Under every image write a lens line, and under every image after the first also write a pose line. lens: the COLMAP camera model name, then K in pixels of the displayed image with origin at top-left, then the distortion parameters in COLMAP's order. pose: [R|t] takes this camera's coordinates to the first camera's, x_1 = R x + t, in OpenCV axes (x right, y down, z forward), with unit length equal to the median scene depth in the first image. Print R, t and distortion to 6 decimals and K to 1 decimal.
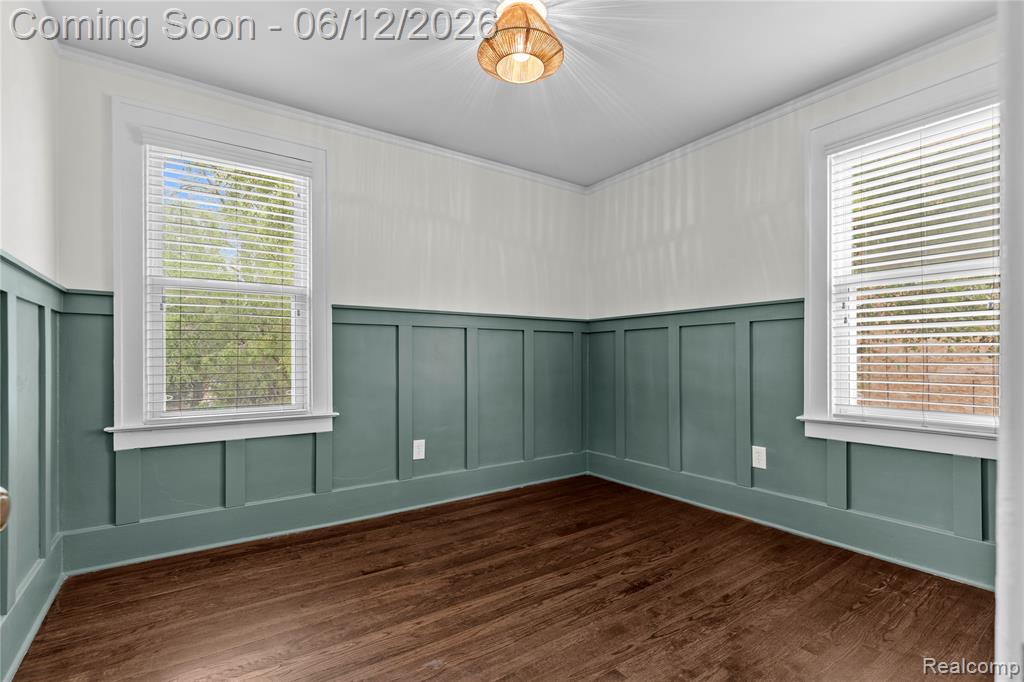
lens RADIAL K [[467.2, 0, 510.2], [0, 467.2, 352.4], [0, 0, 1]] dist [-0.000007, -0.000694]
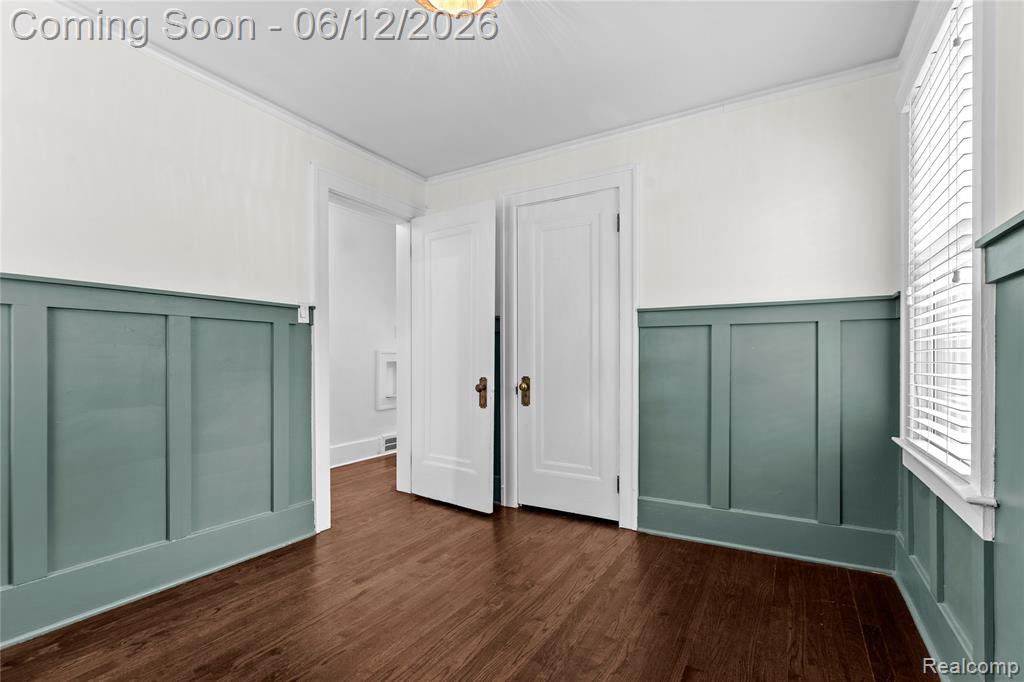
lens RADIAL K [[467.2, 0, 510.2], [0, 467.2, 352.4], [0, 0, 1]] dist [-0.000007, -0.000694]
pose [[-0.907896, -0.005717, -0.419157, 0.286175], [0.004437, 0.999720, -0.023246, 0.010926], [0.419173, -0.022965, -0.907616, 1.854044]]
